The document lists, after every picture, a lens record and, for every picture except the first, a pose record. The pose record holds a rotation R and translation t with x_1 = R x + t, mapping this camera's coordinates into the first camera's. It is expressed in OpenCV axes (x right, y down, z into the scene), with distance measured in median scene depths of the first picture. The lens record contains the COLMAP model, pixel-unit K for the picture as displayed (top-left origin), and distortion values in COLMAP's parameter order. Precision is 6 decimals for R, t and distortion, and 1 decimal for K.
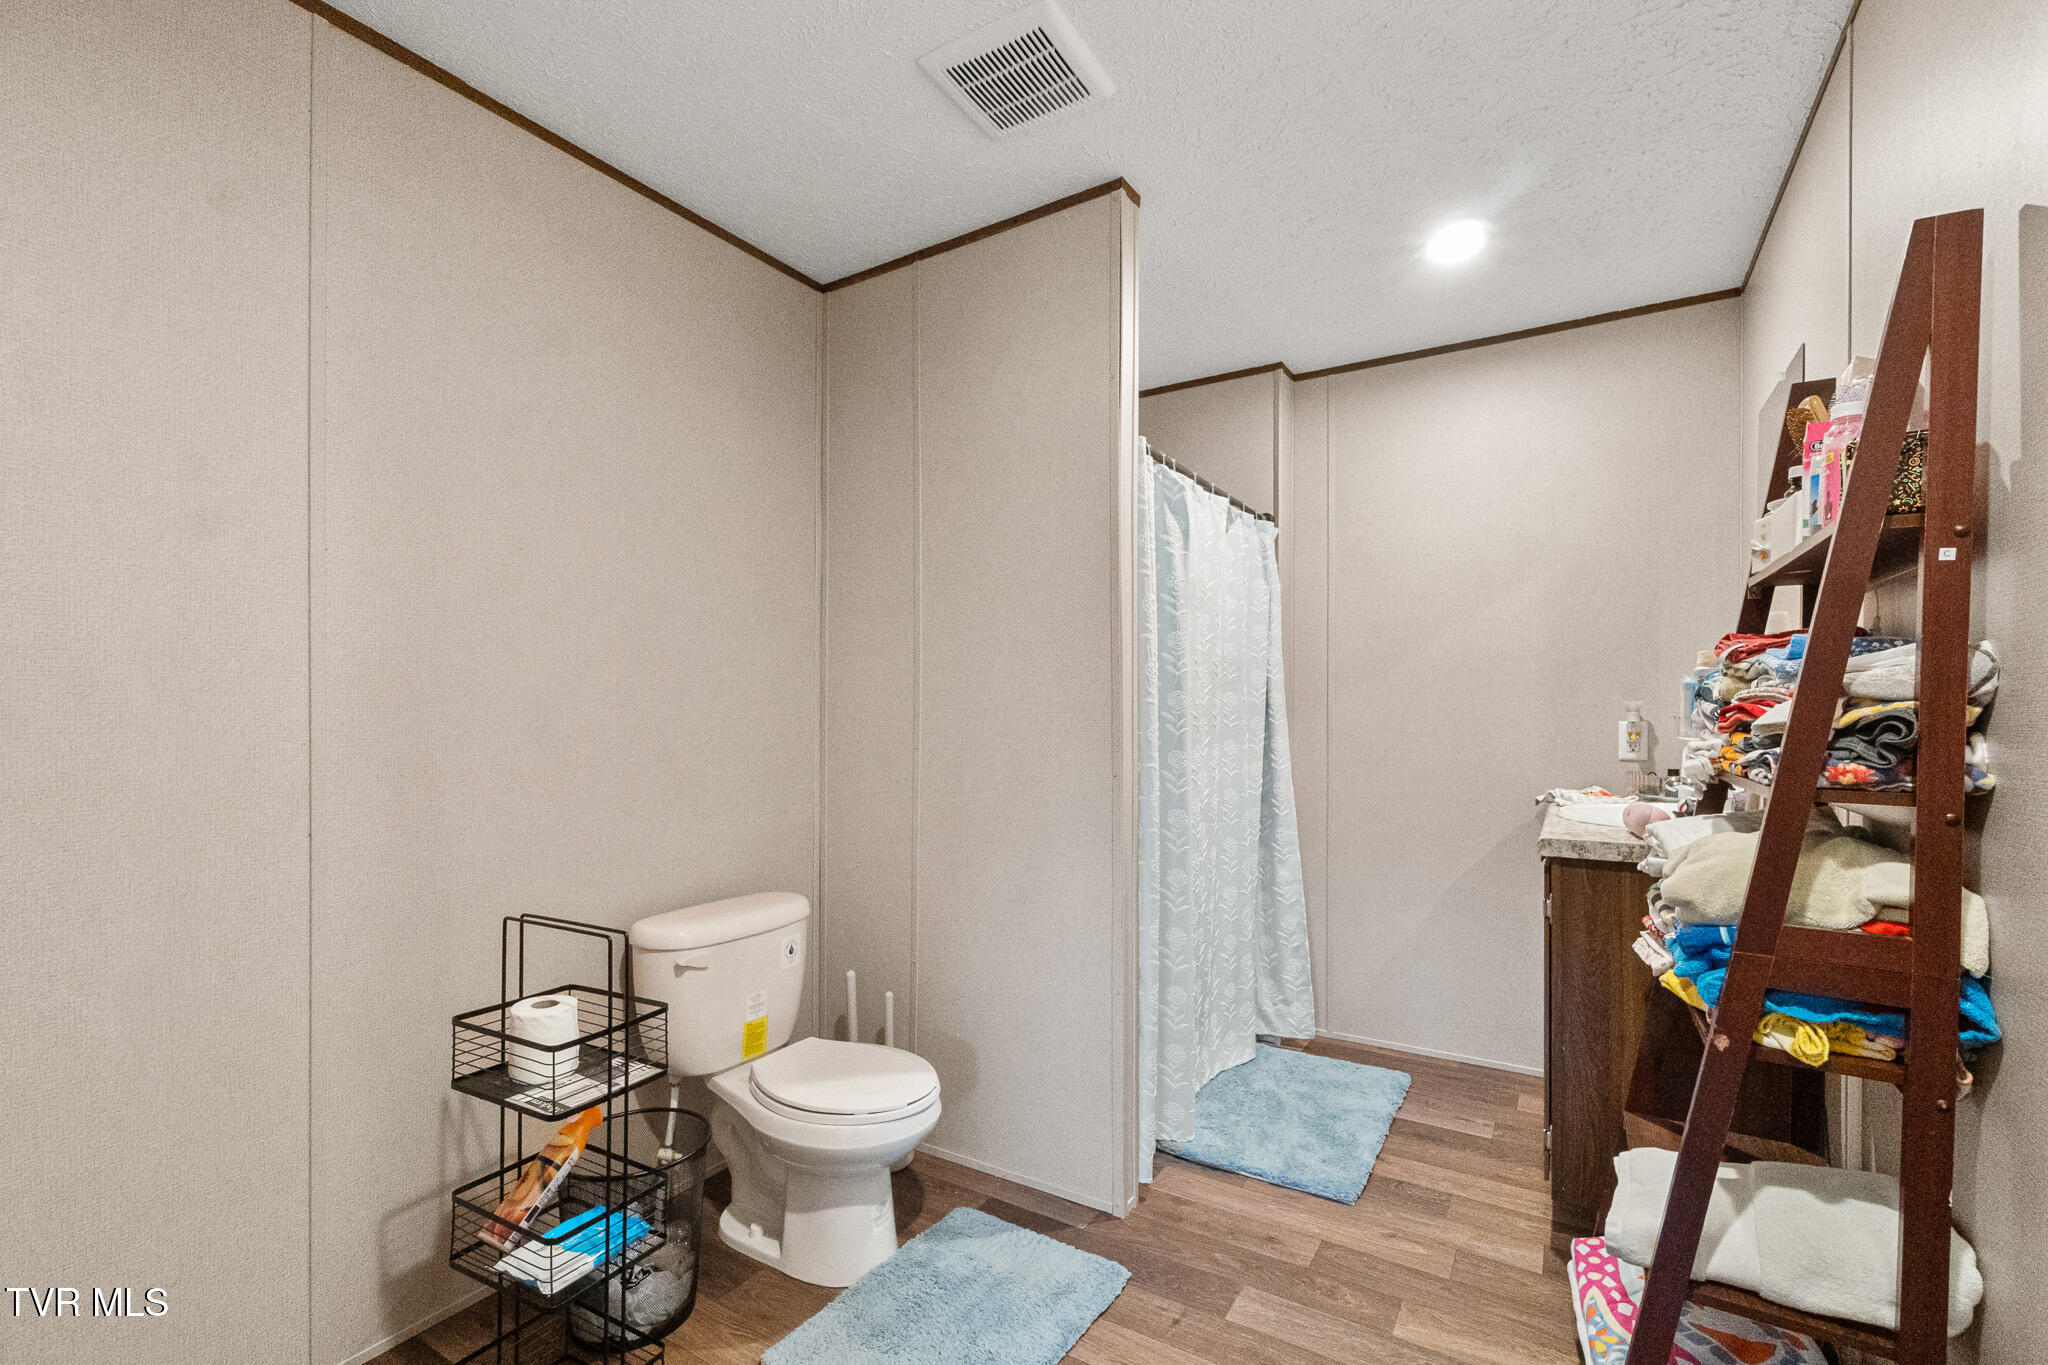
lens RADIAL K [[907.9, 0, 1022.1], [0, 907.9, 704.9], [0, 0, 1]] dist [-0.001875, -0.000244]
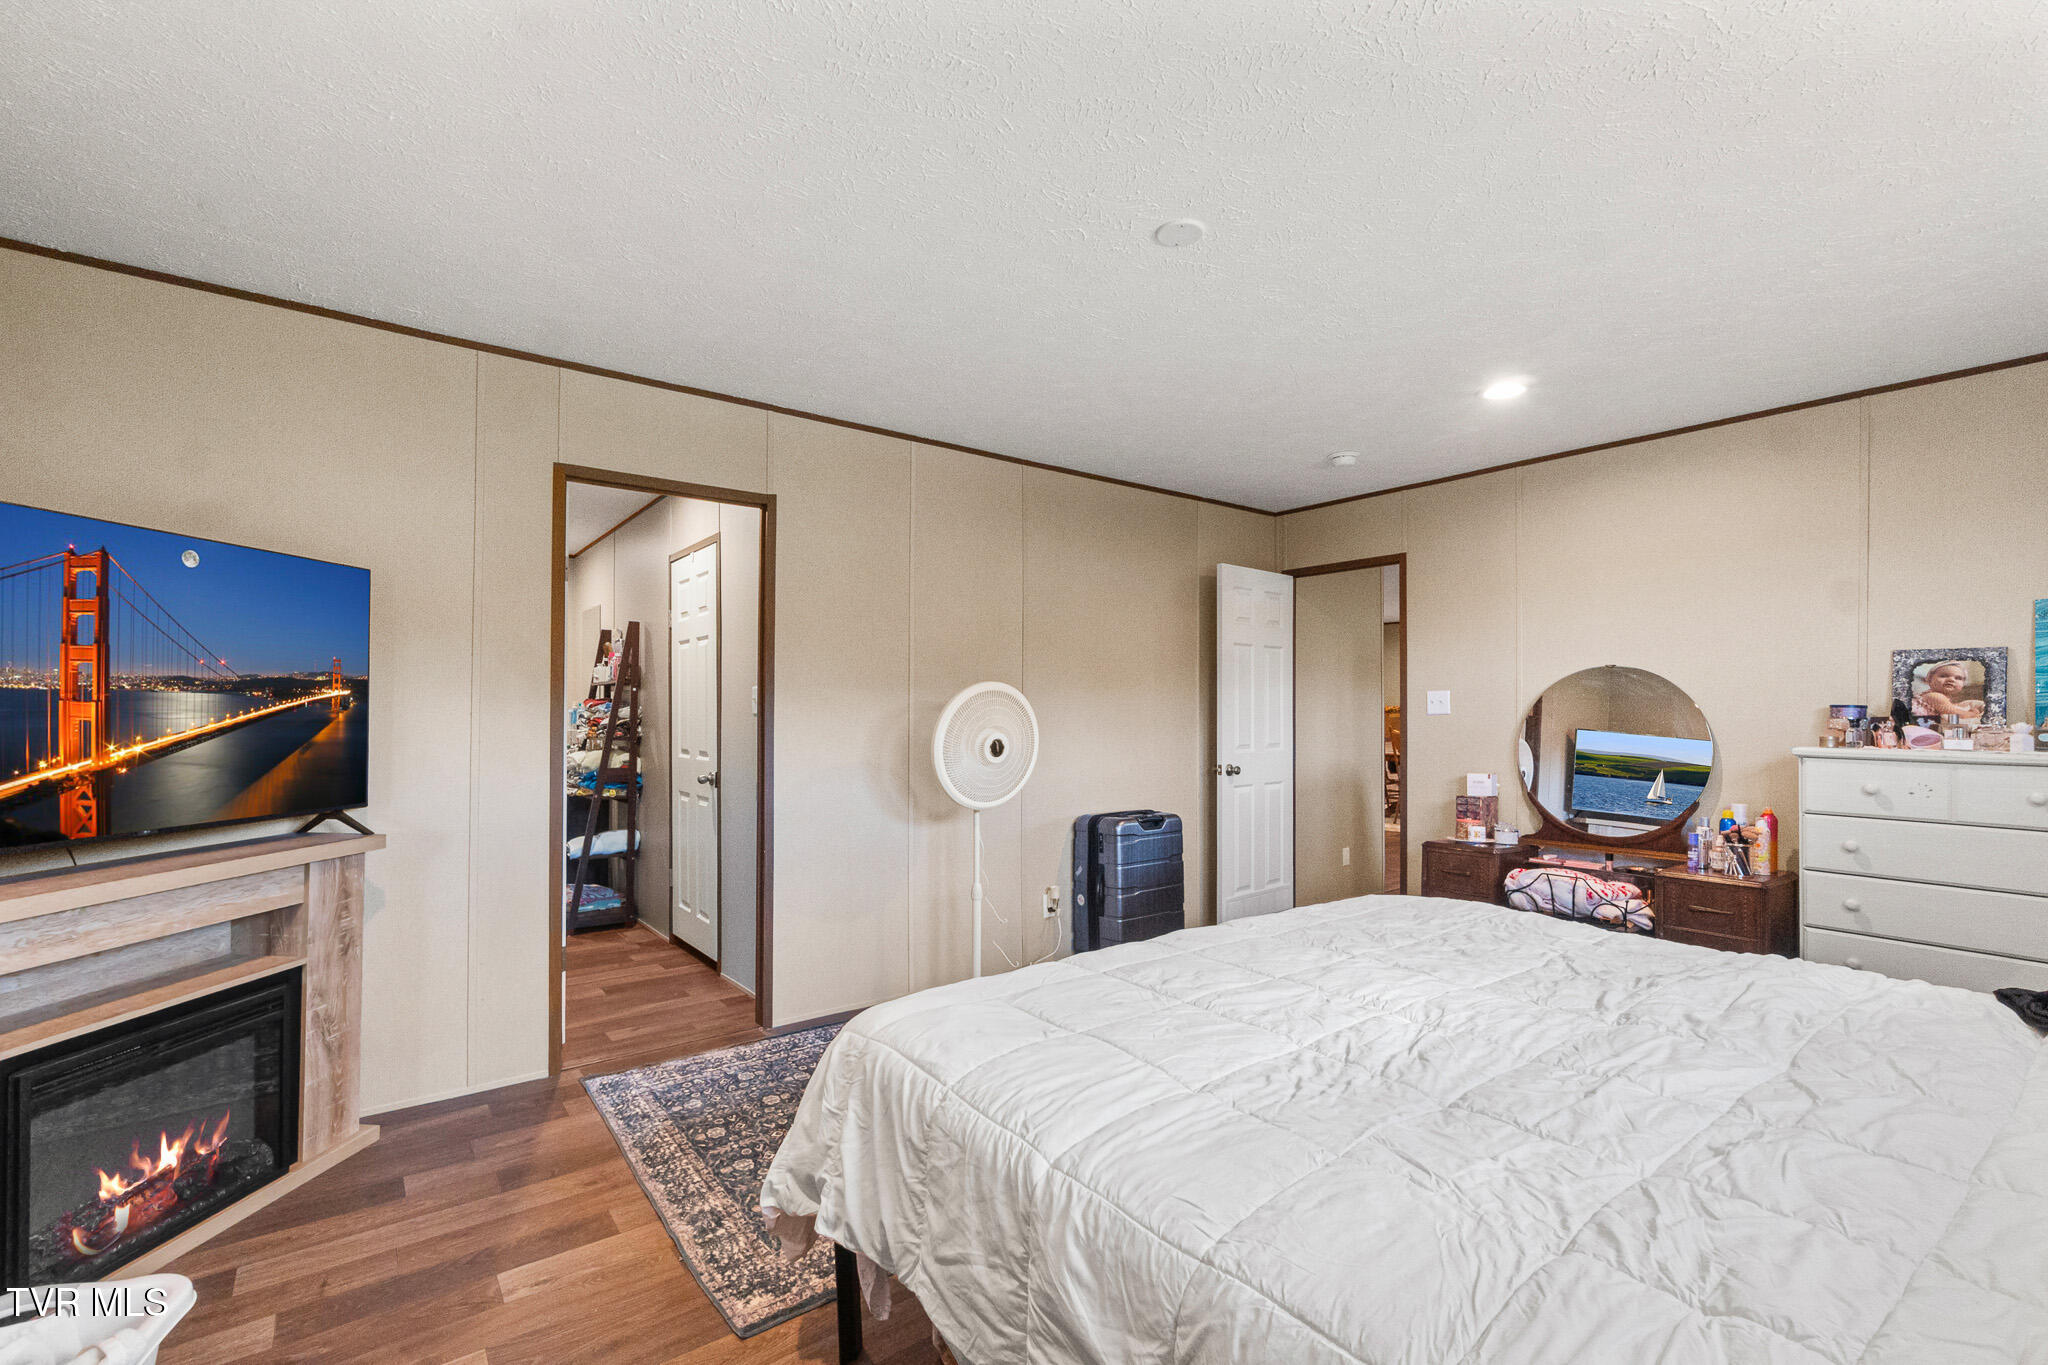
lens RADIAL K [[907.9, 0, 1022.1], [0, 907.9, 704.9], [0, 0, 1]] dist [-0.001875, -0.000244]
pose [[0.360478, 0.004836, 0.932755, -2.107849], [0.004795, 0.999964, -0.007038, -0.025570], [-0.932755, 0.007010, 0.360442, -2.049500]]
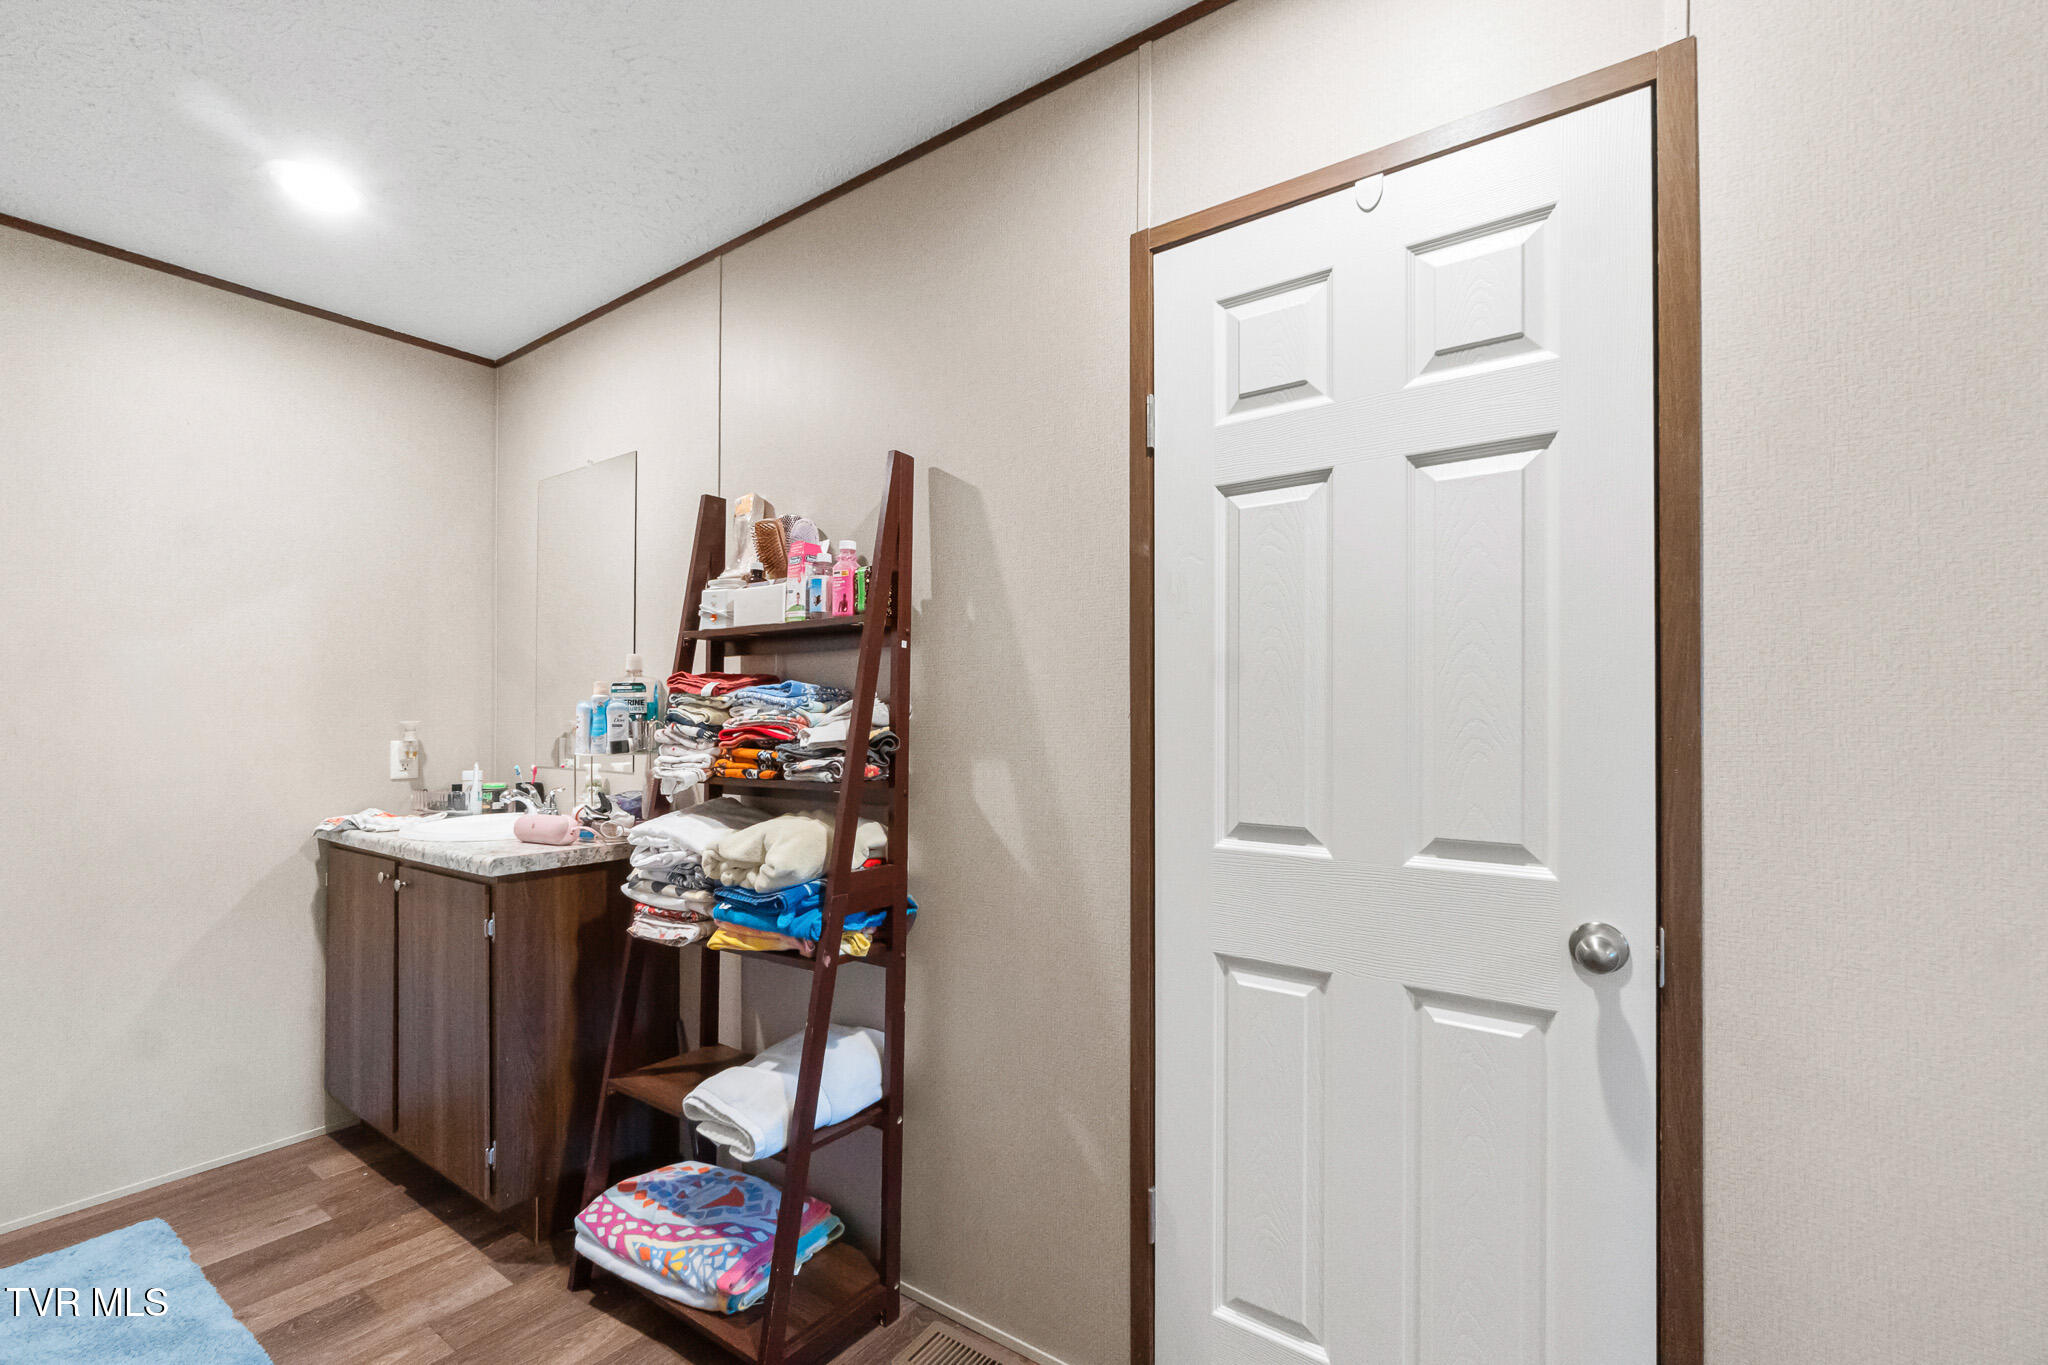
lens RADIAL K [[886.7, 0, 1017.9], [0, 886.7, 711.3], [0, 0, 1]] dist [-0.003223, -0.000225]
pose [[0.068502, 0.009878, 0.997602, -0.508292], [-0.003106, 0.999948, -0.009688, -0.013569], [-0.997646, -0.002434, 0.068529, 0.478071]]
